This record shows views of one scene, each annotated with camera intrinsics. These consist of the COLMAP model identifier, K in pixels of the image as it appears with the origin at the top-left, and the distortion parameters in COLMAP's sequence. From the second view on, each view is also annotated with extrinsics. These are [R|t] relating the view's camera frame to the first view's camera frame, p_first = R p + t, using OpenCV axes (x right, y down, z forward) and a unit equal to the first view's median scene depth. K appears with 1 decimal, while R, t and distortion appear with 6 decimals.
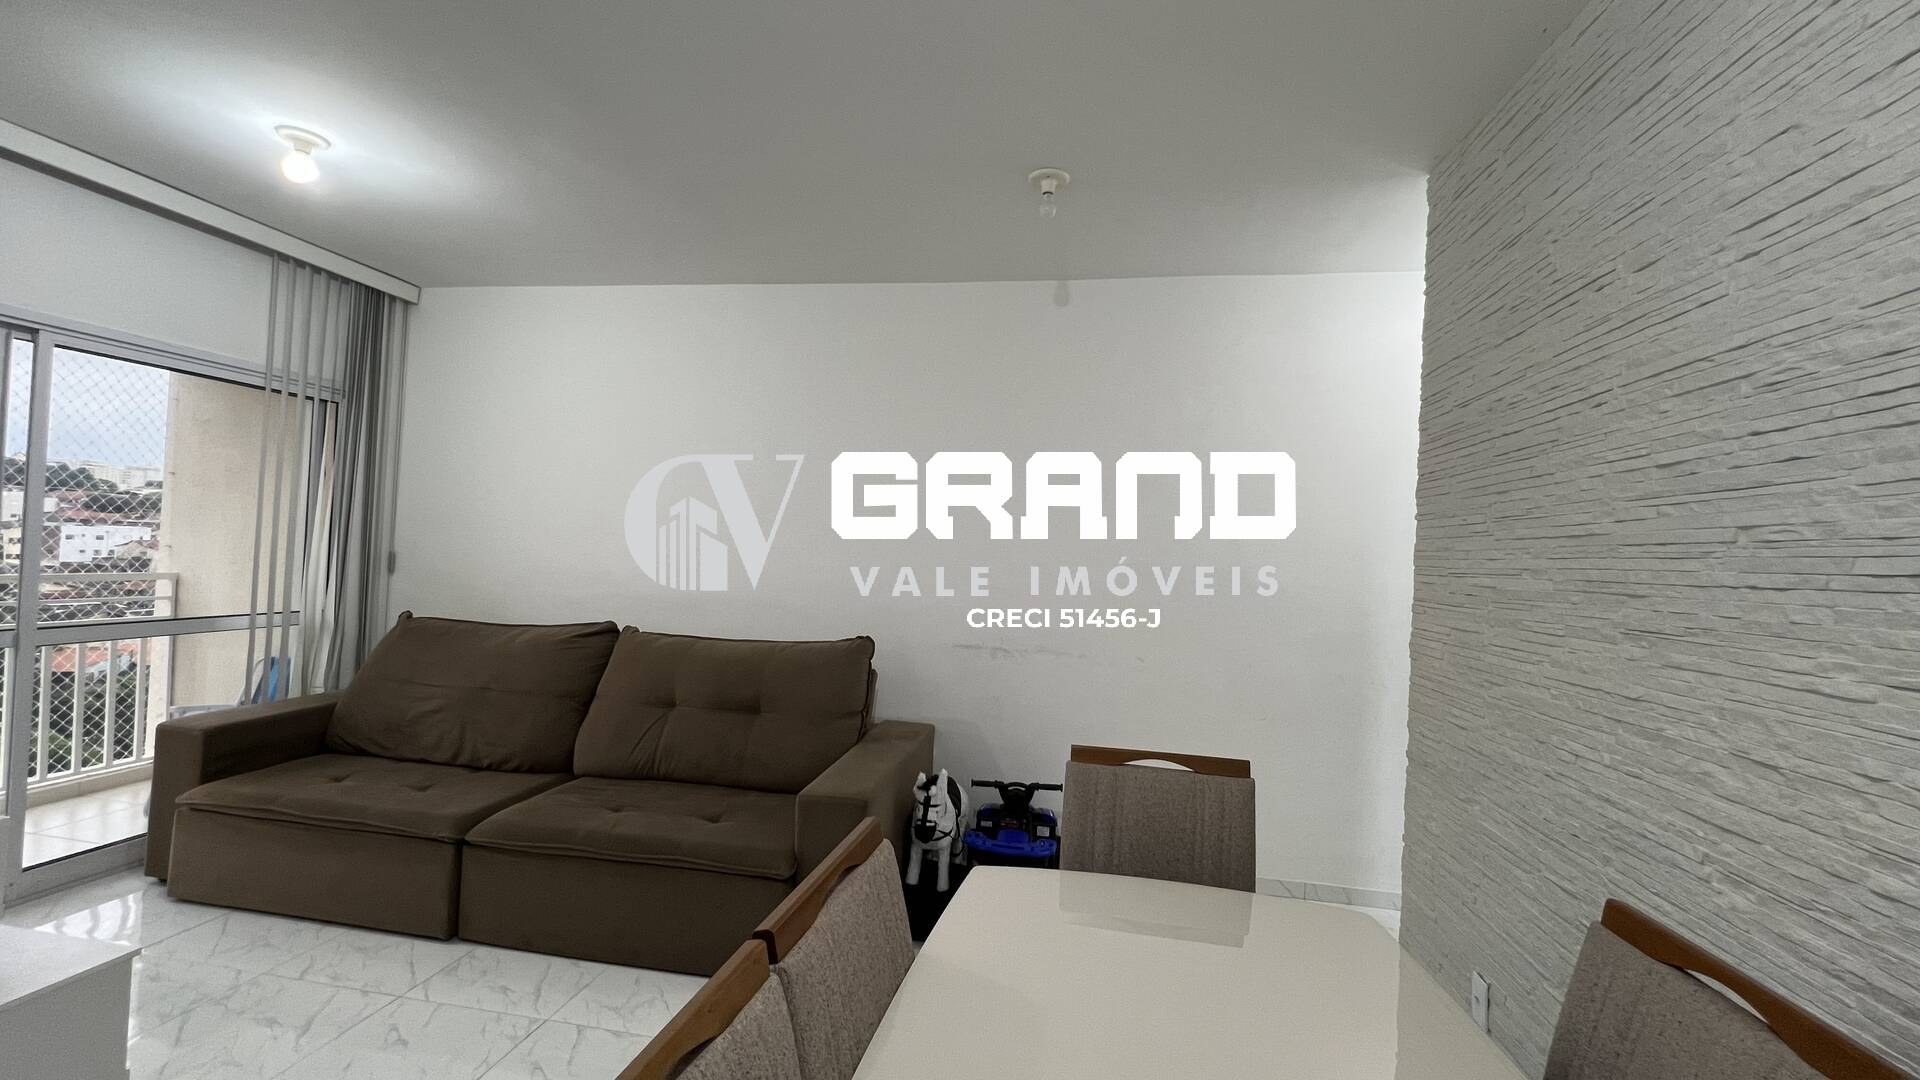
lens RADIAL K [[766.2, 0, 954.9], [0, 766.2, 541.8], [0, 0, 1]] dist [-0.000603, 0.000654]
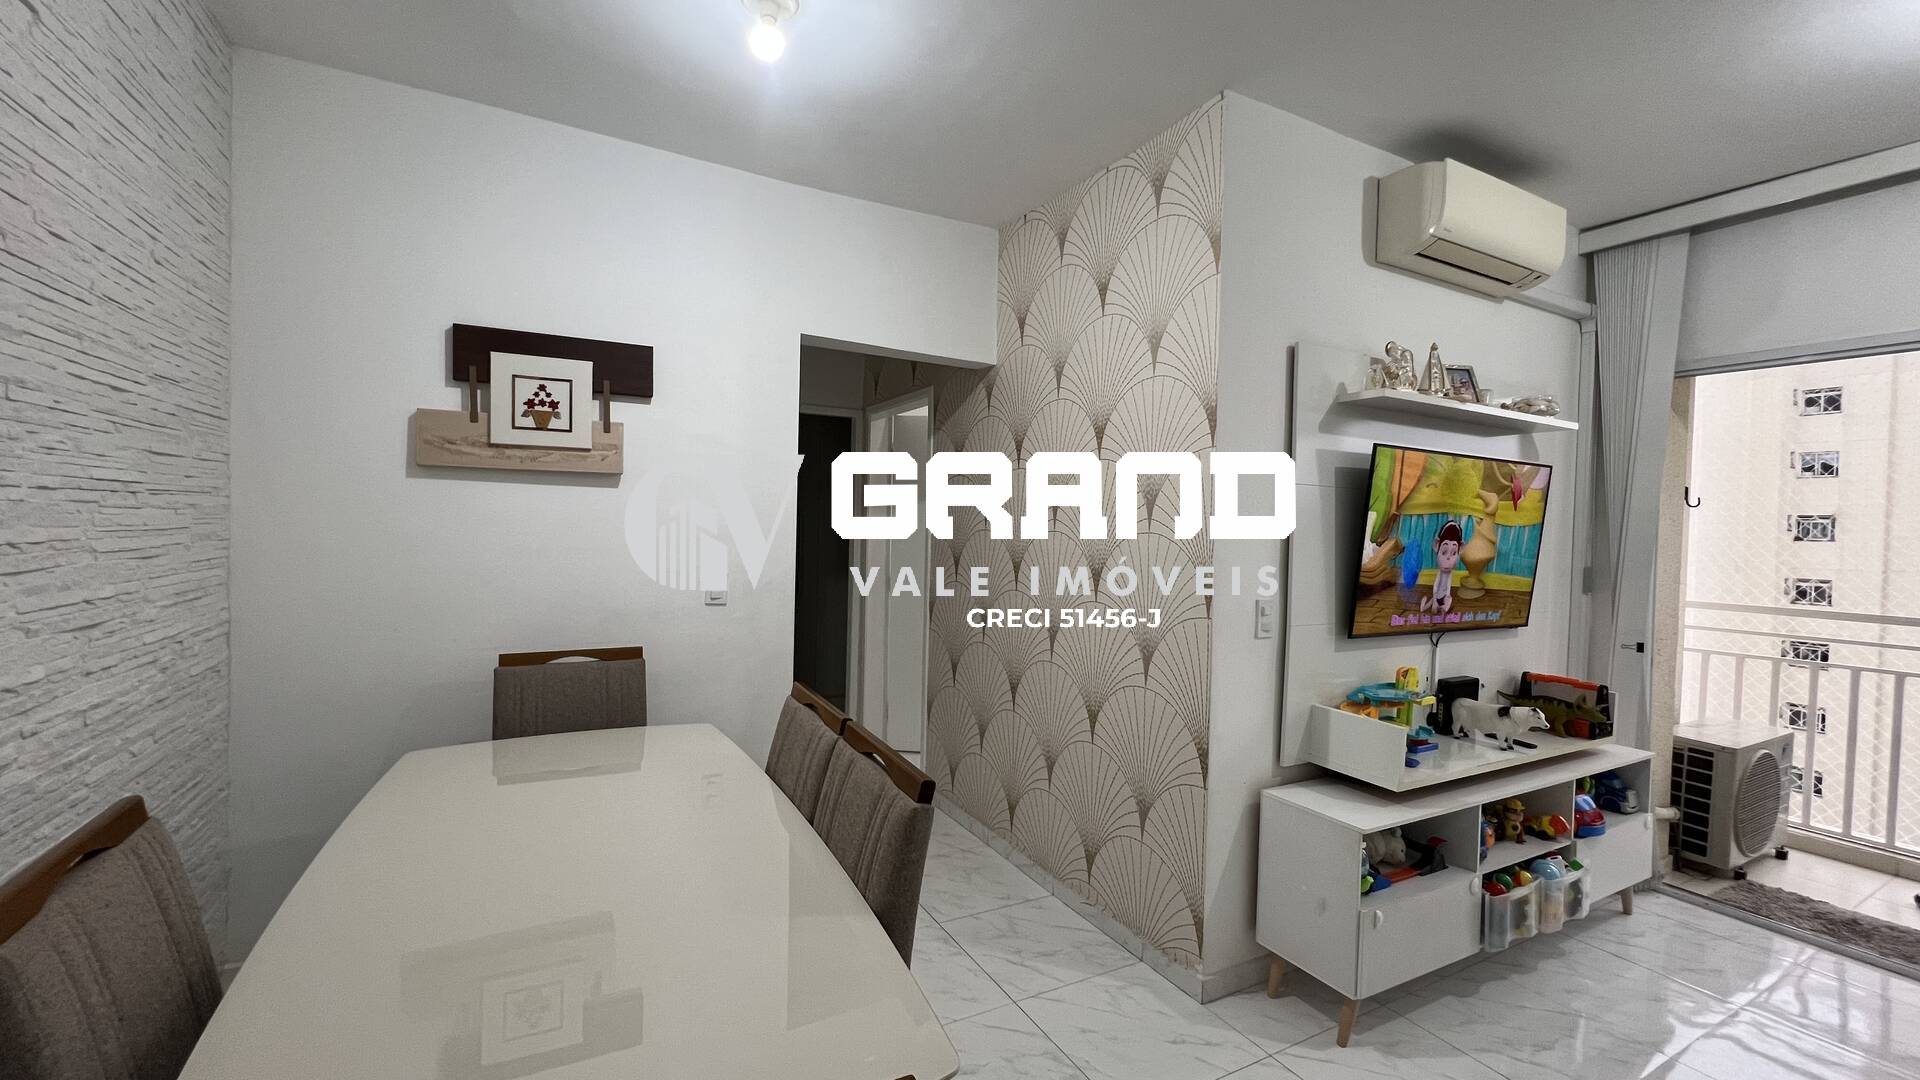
lens RADIAL K [[766.2, 0, 954.8], [0, 766.2, 539.6], [0, 0, 1]] dist [-0.000603, 0.000654]
pose [[-0.786689, -0.054856, -0.614907, 0.202042], [-0.053898, 0.998344, -0.020107, 0.024182], [0.614992, 0.017324, -0.788343, 0.727082]]
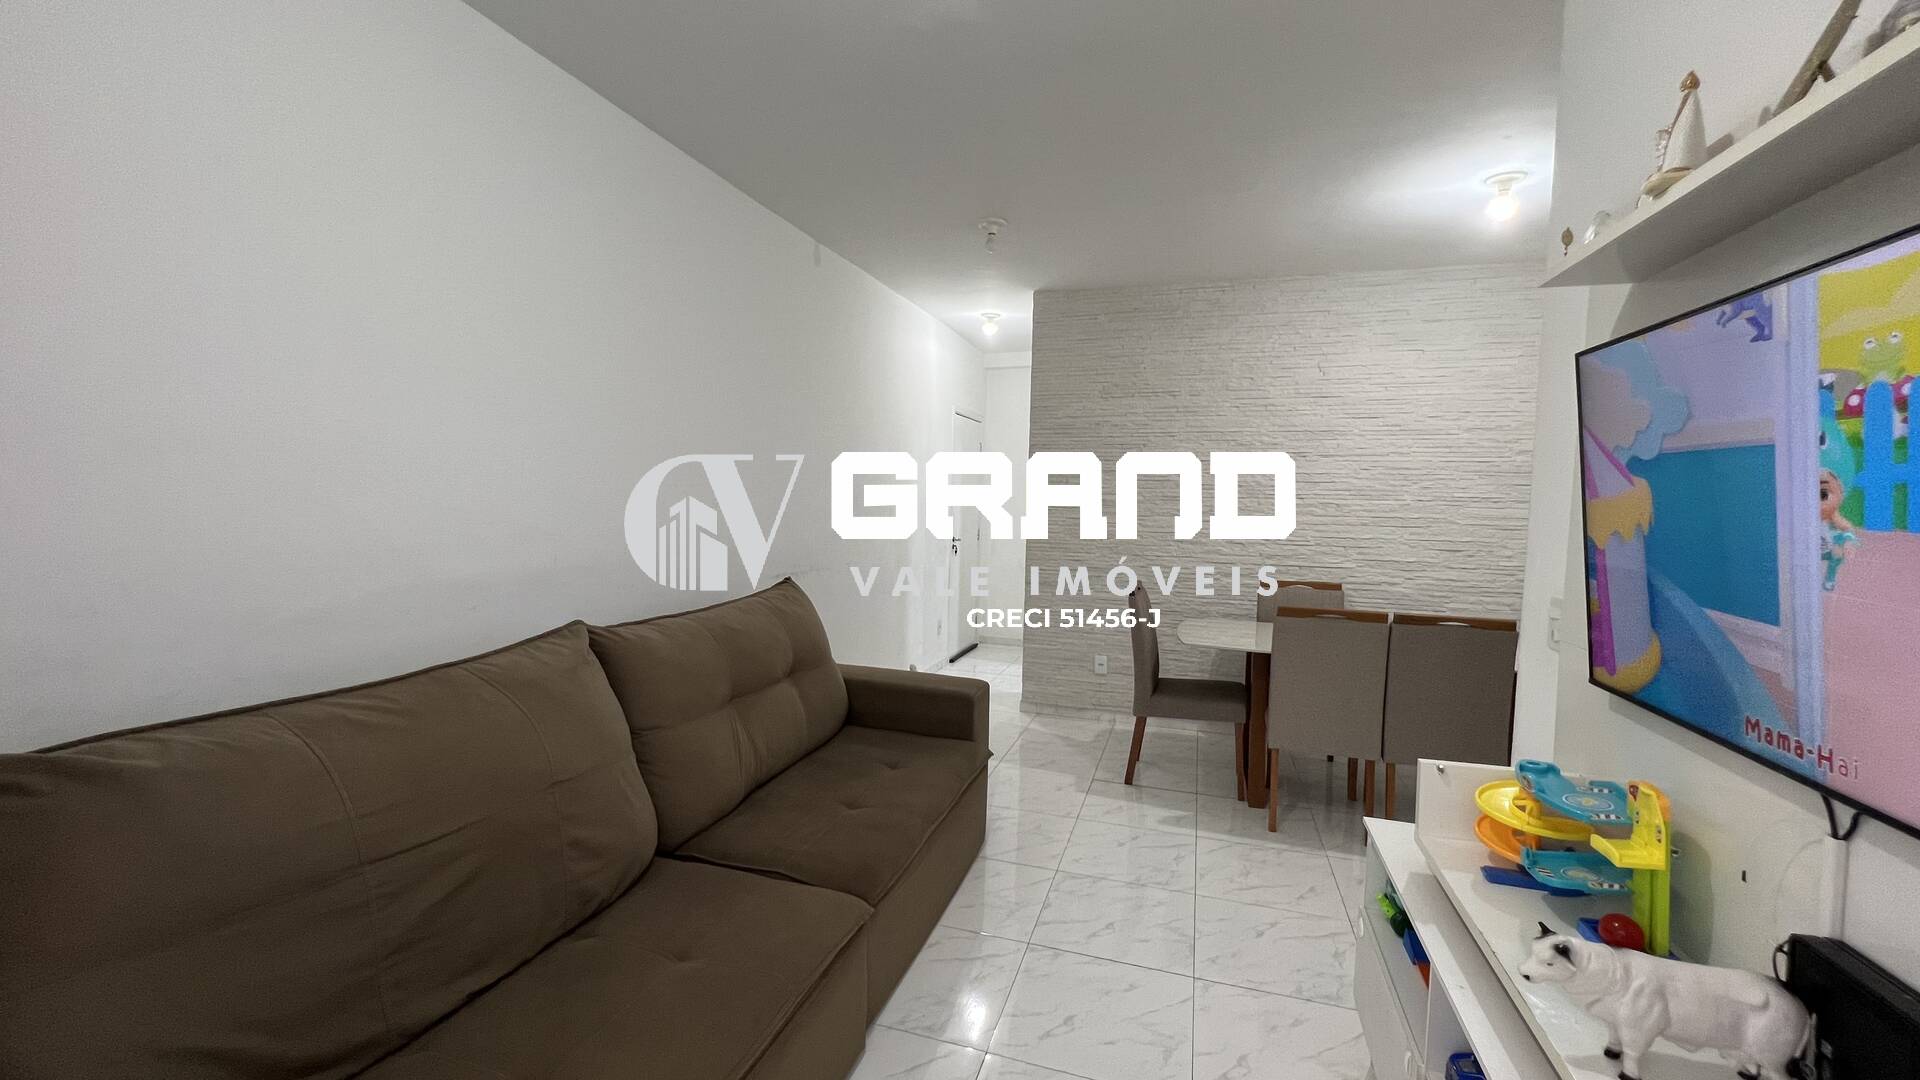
lens RADIAL K [[766.2, 0, 955.0], [0, 766.2, 541.2], [0, 0, 1]] dist [-0.000603, 0.000654]
pose [[0.147586, -0.104160, 0.983549, -1.080207], [-0.029406, 0.993537, 0.109630, -0.037053], [-0.988612, -0.045102, 0.143569, 0.676786]]
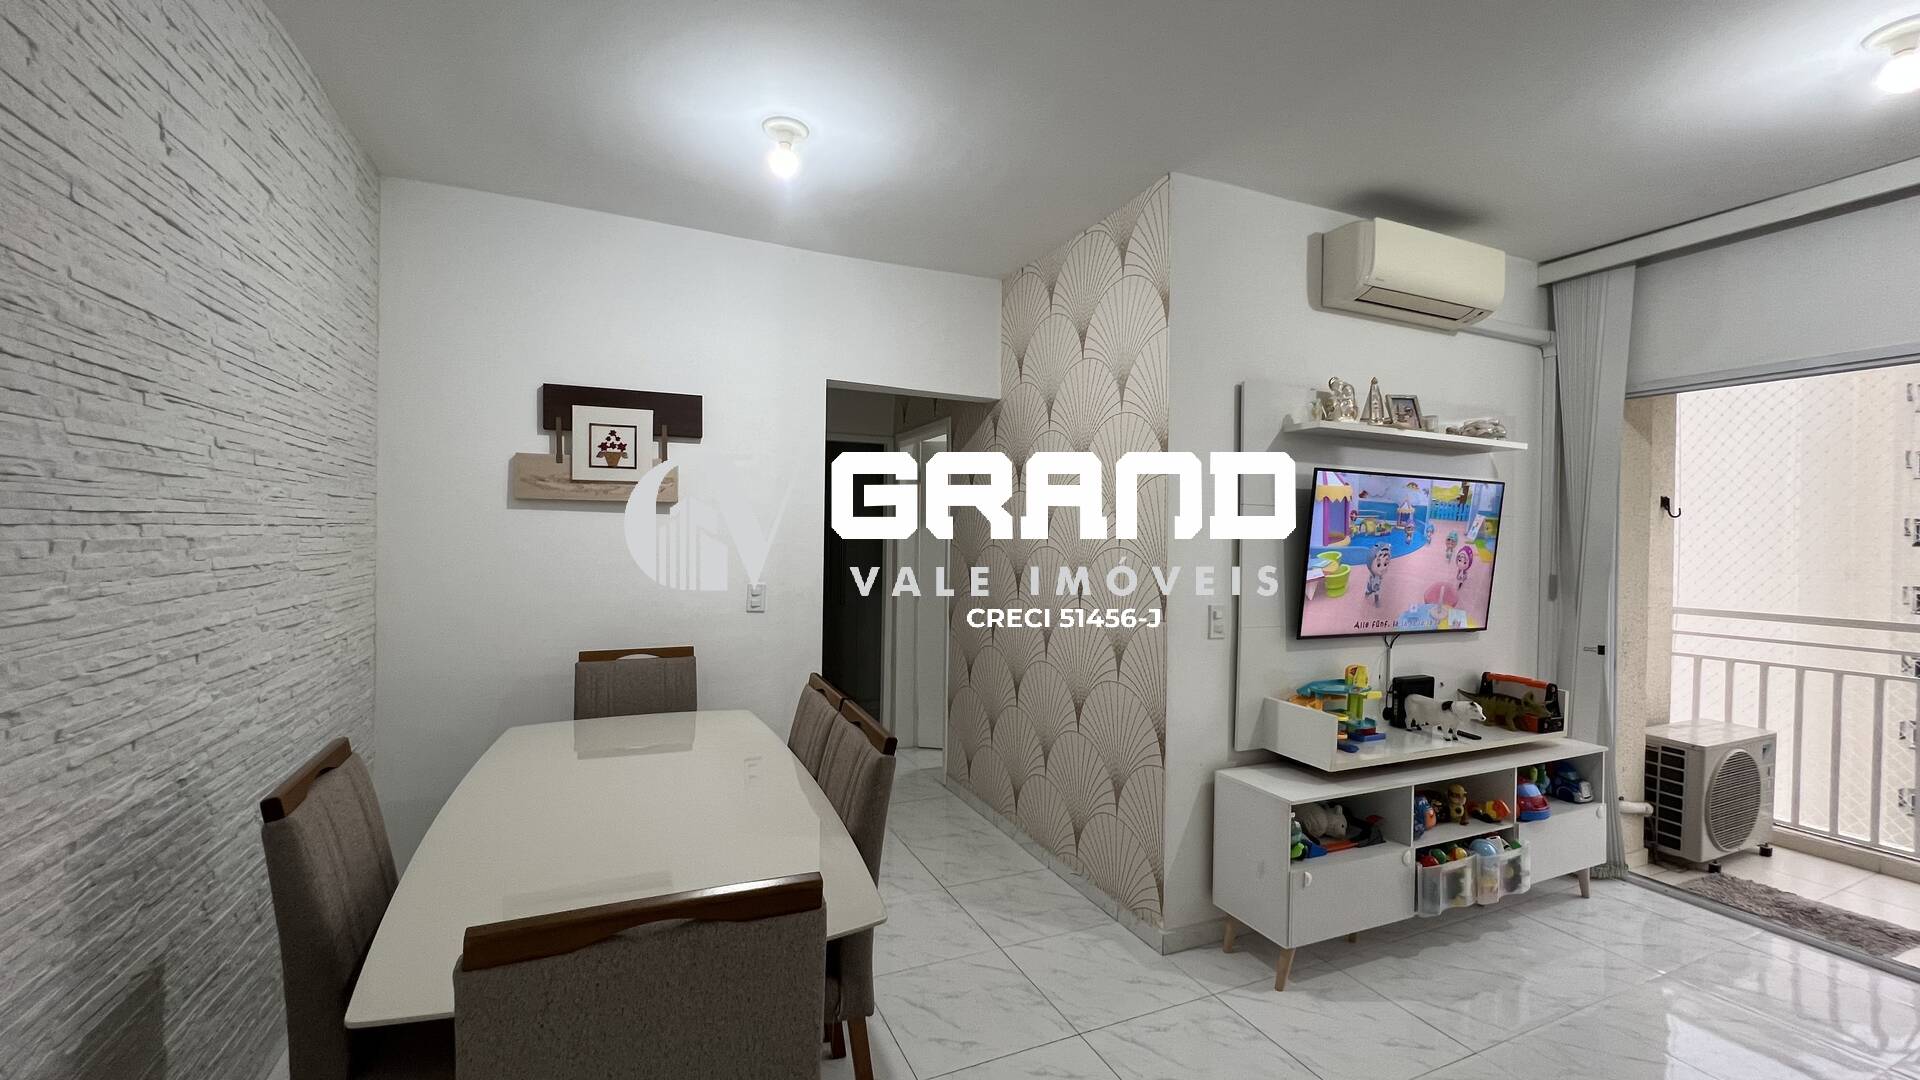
lens RADIAL K [[766.2, 0, 954.7], [0, 766.2, 539.5], [0, 0, 1]] dist [-0.000603, 0.000654]
pose [[-0.831184, -0.057607, -0.553005, 0.226699], [-0.046807, 0.998337, -0.033644, 0.020549], [0.554023, -0.002080, -0.832499, 0.876029]]
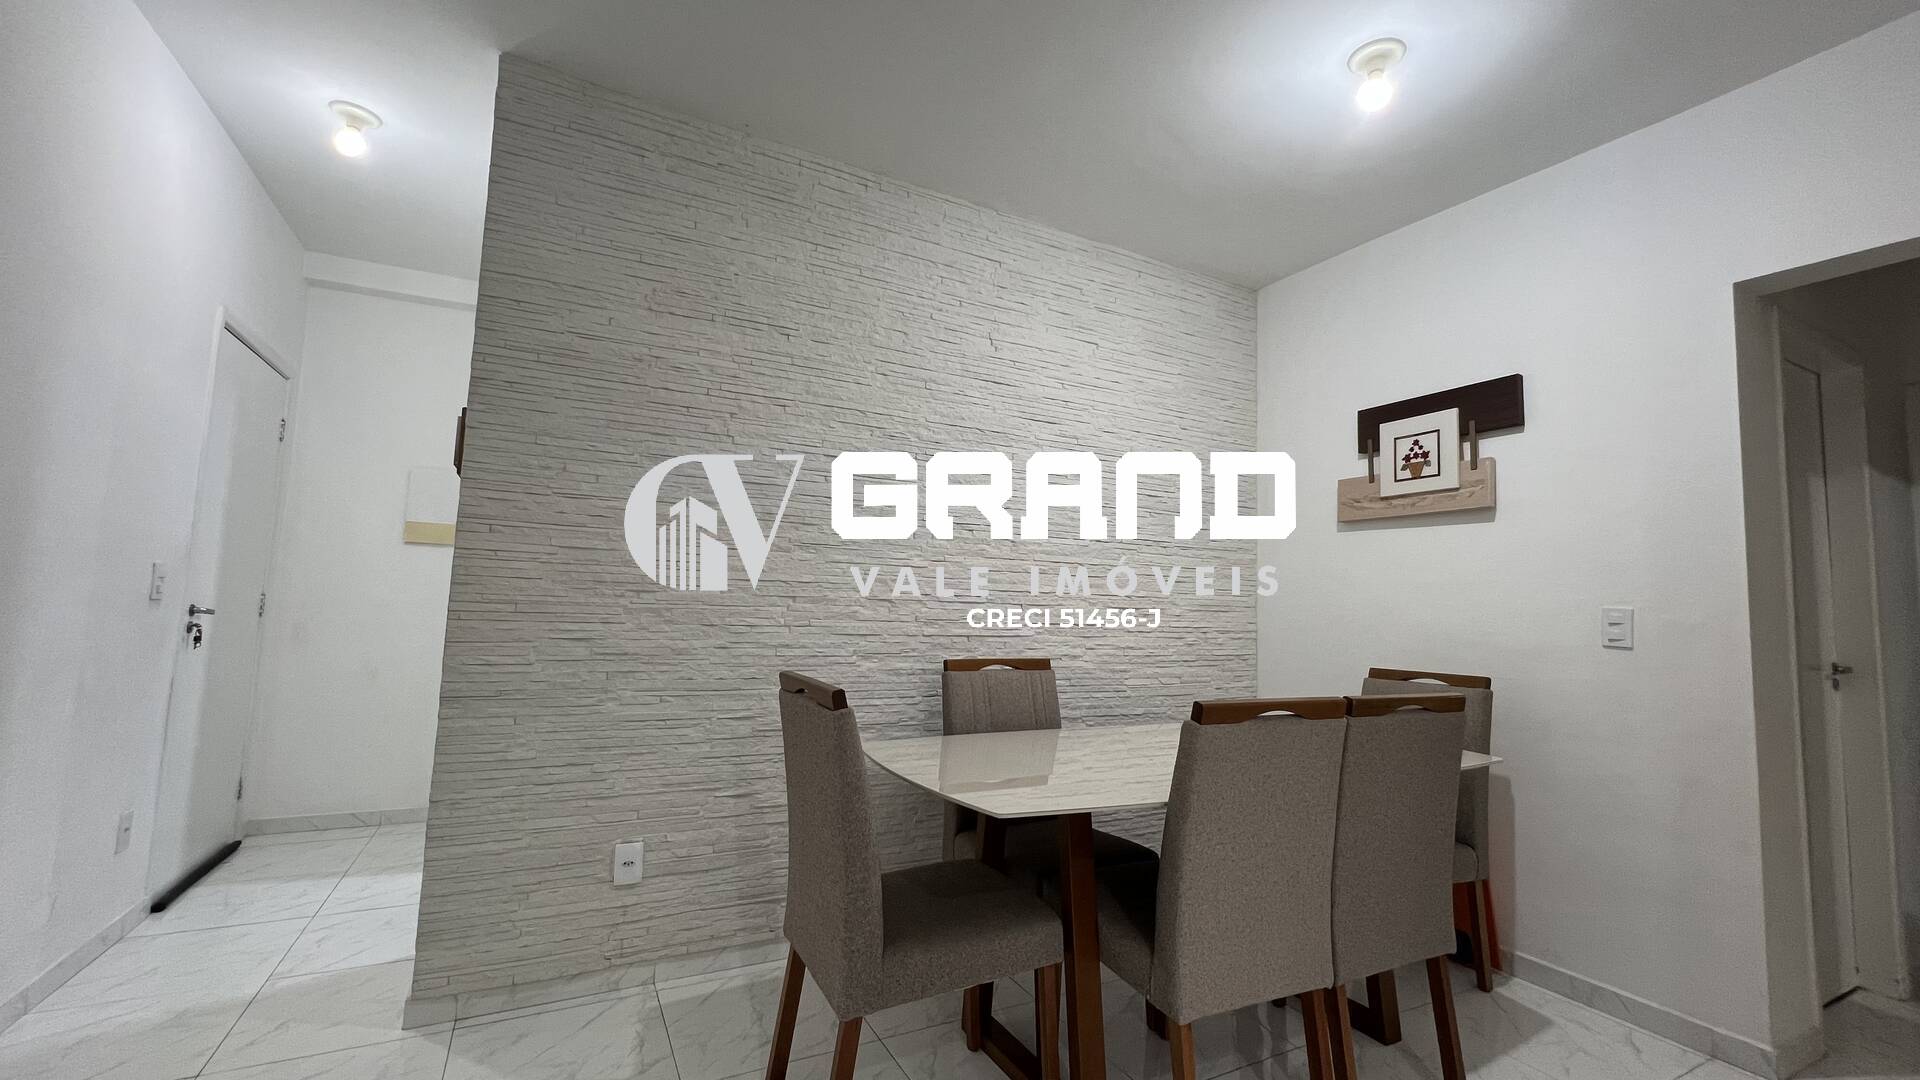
lens RADIAL K [[766.2, 0, 957.5], [0, 766.2, 541.3], [0, 0, 1]] dist [-0.000603, 0.000654]
pose [[-0.603533, 0.000472, 0.797338, -0.329282], [-0.074949, 0.995539, -0.057321, 0.083767], [-0.793808, -0.094355, -0.600805, 0.807616]]
